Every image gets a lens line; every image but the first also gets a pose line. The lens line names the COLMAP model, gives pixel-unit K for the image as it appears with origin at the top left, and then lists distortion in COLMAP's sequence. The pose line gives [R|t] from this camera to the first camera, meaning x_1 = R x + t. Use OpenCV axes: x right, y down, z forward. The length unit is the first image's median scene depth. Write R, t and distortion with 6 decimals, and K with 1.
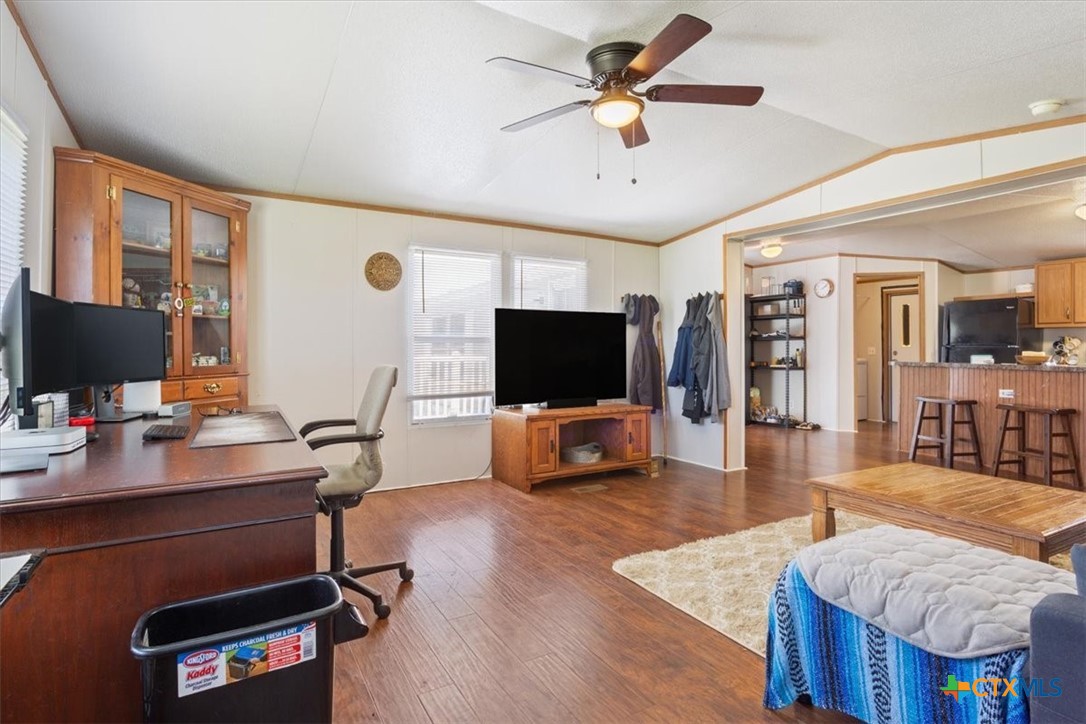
lens RADIAL K [[542.7, 0, 542.3], [0, 542.7, 361.0], [0, 0, 1]] dist [-0.009330, 0.002136]
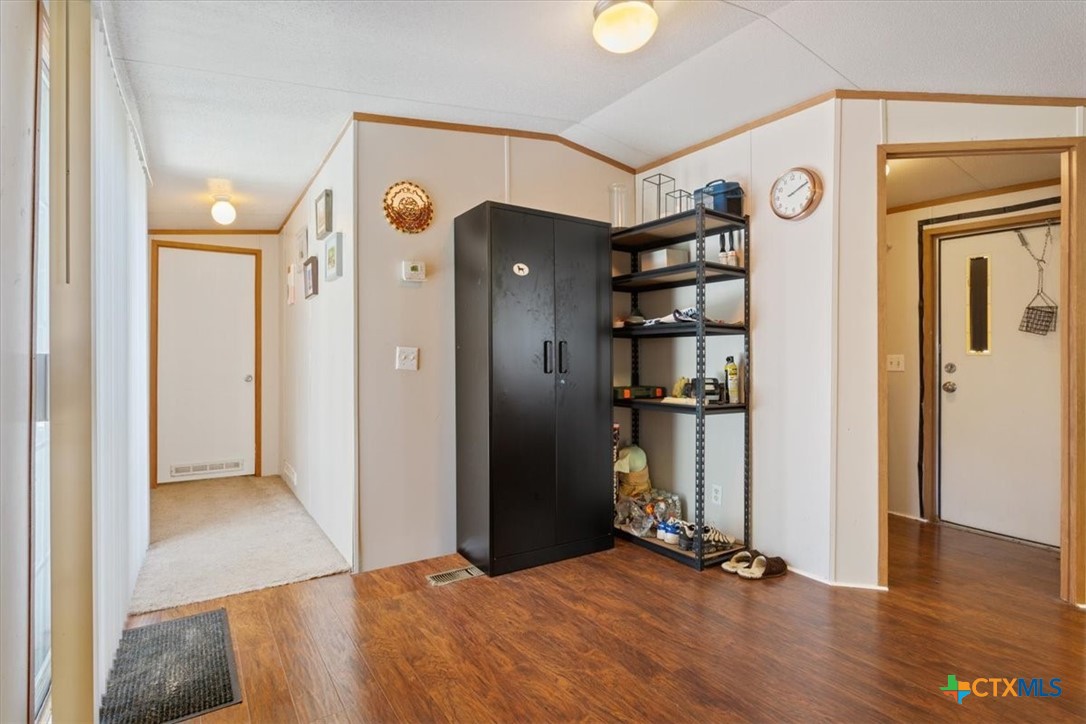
lens RADIAL K [[542.7, 0, 540.4], [0, 542.7, 359.9], [0, 0, 1]] dist [-0.009330, 0.002136]
pose [[0.998974, 0.006054, 0.044877, 0.318878], [-0.005467, 0.999898, -0.013197, -0.014641], [-0.044952, 0.012938, 0.998905, 0.618020]]
